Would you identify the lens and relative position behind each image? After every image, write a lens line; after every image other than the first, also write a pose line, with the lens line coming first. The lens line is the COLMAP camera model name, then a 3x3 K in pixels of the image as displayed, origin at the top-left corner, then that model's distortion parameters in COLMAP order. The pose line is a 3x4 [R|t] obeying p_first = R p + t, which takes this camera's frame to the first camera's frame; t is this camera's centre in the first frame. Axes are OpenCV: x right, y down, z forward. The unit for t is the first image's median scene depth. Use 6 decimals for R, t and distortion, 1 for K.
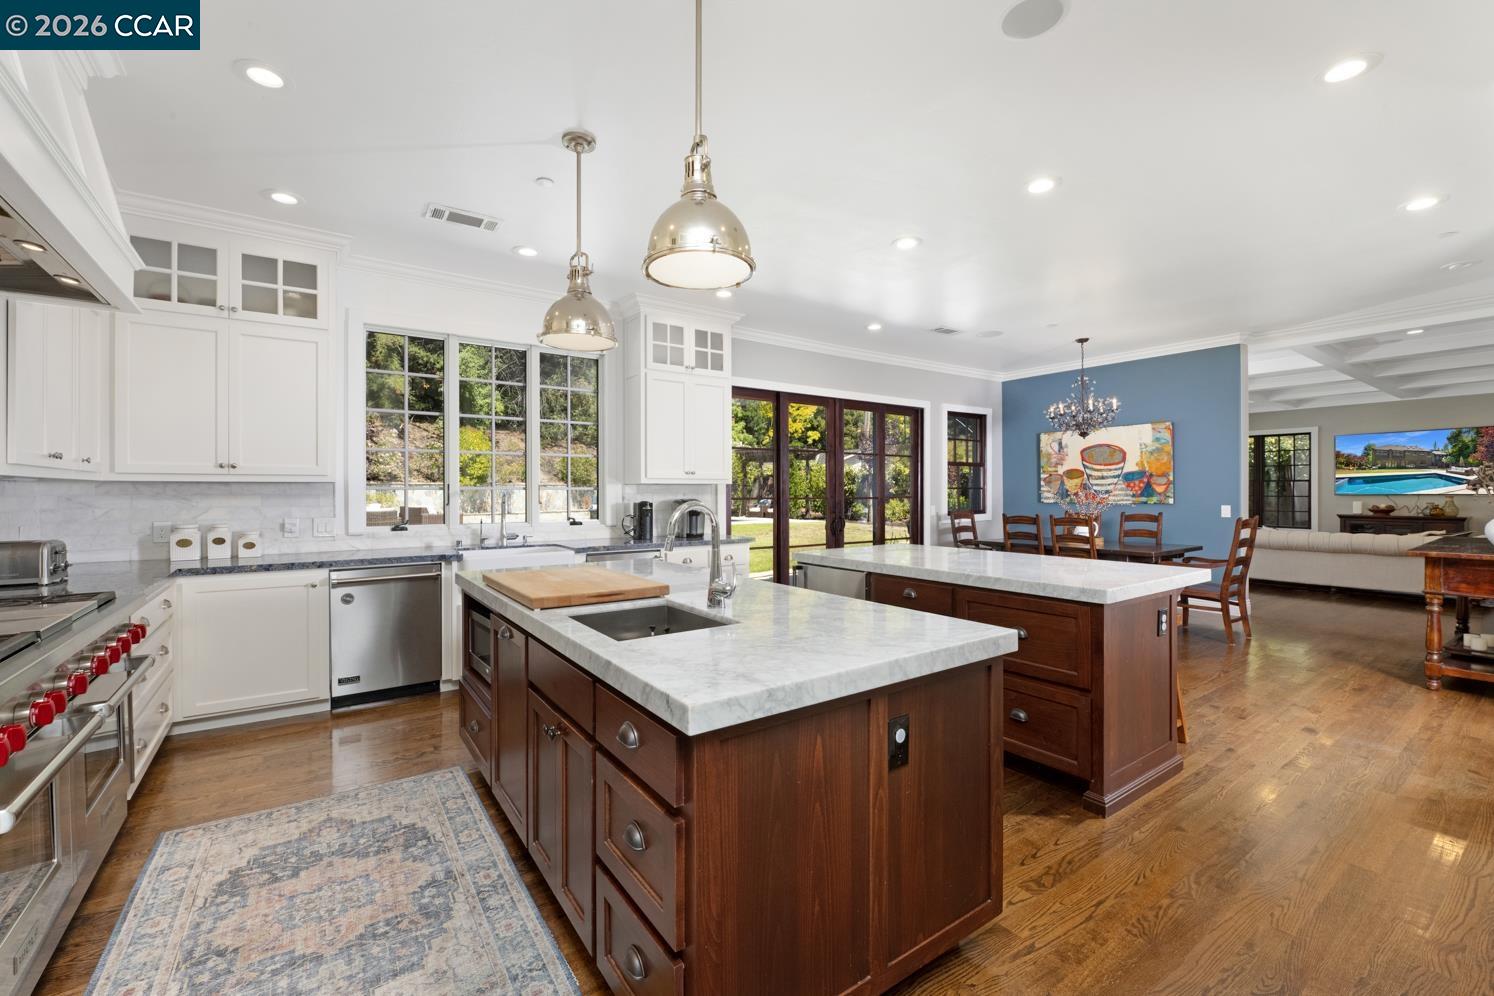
lens RADIAL K [[626.6, 0, 747.0], [0, 626.6, 498.0], [0, 0, 1]] dist [0.001001, -0.000427]
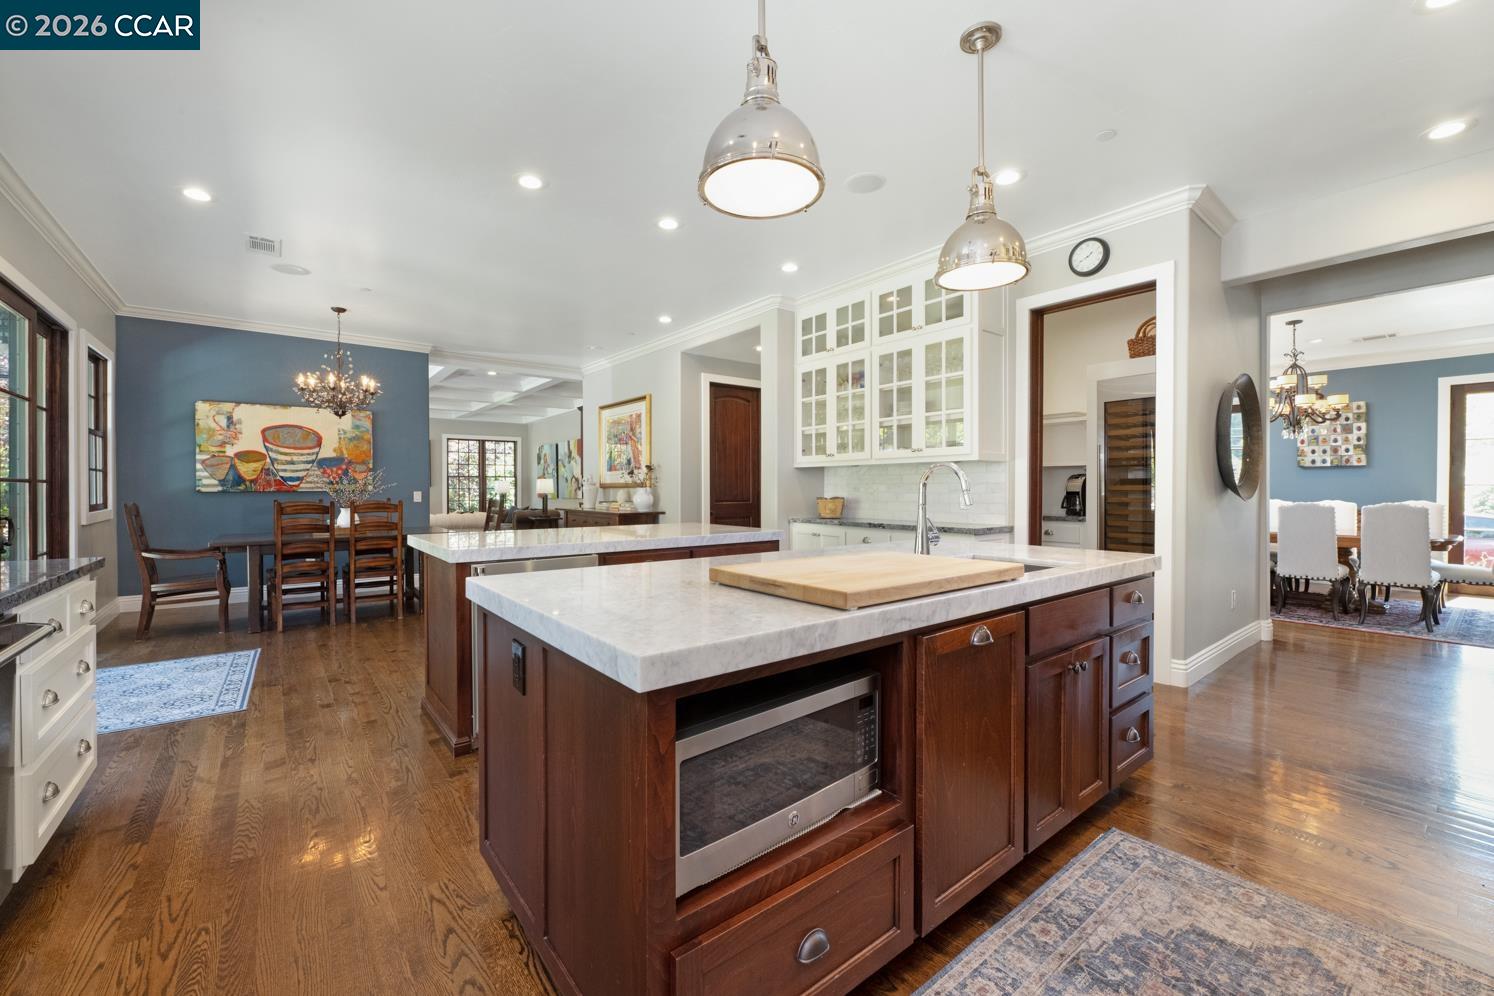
lens RADIAL K [[600.0, 0, 747.0], [0, 600.0, 498.0], [0, 0, 1]] dist [-0.000961, -0.000040]
pose [[-0.062343, -0.012260, 0.997979, -0.329443], [0.011312, 0.999852, 0.012989, 0.014449], [-0.997991, 0.012099, -0.062195, 0.410782]]
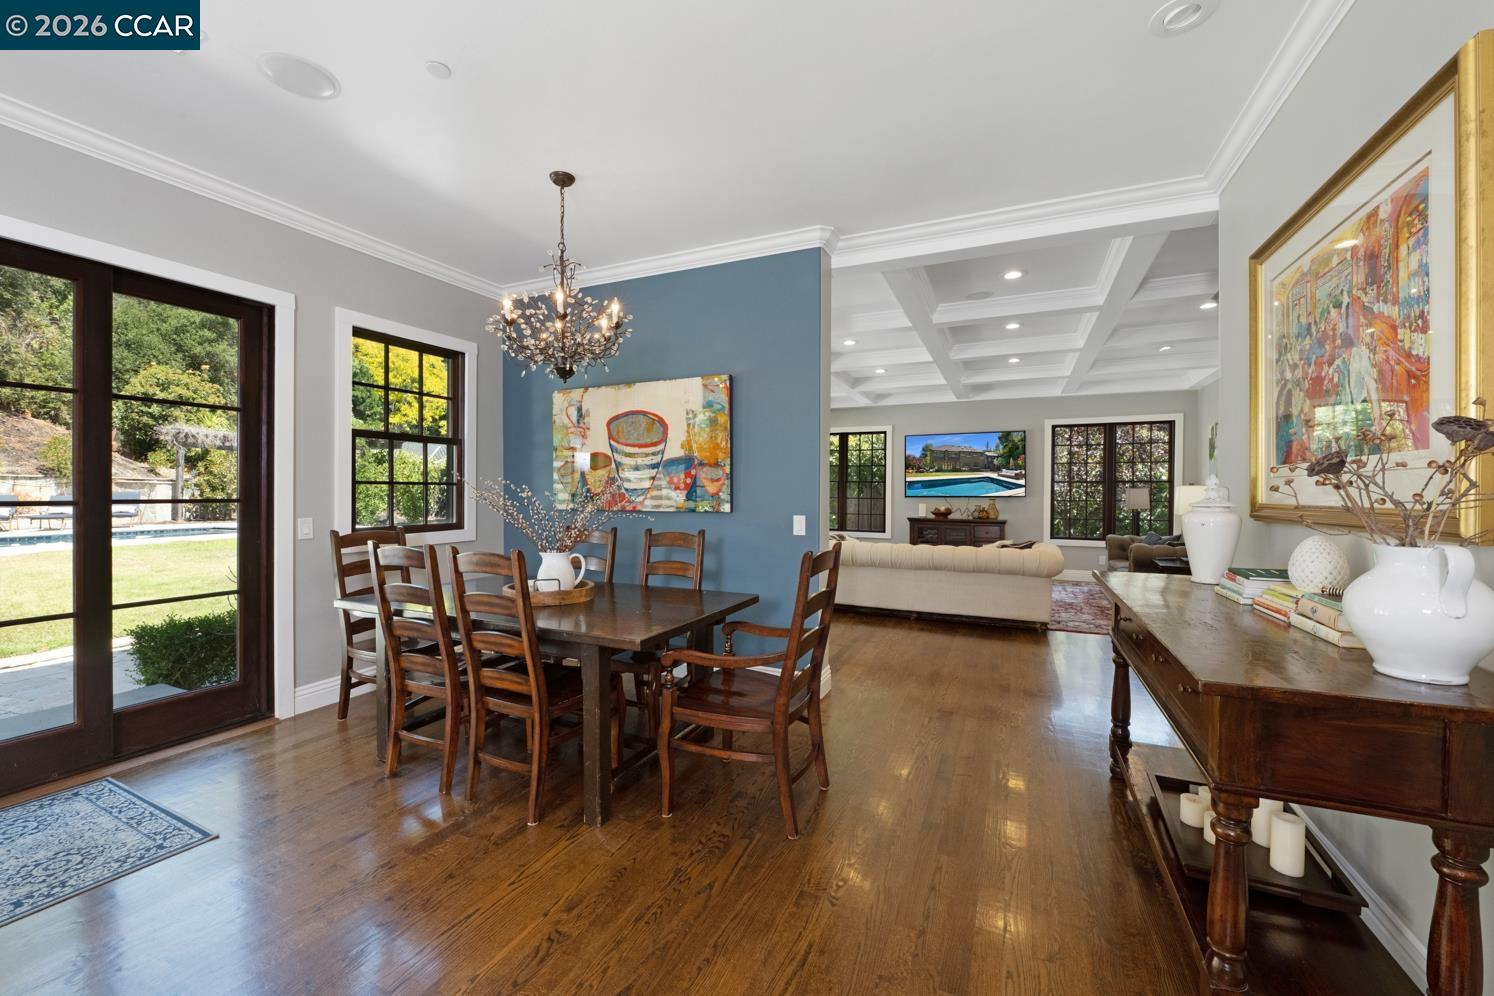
lens RADIAL K [[582.9, 0, 747.0], [0, 582.9, 498.0], [0, 0, 1]] dist [-0.000365, 0.000005]
pose [[0.866514, 0.003247, 0.499142, 0.385955], [-0.004233, 0.999991, 0.000844, -0.004561], [-0.499134, -0.002844, 0.866520, 0.473320]]
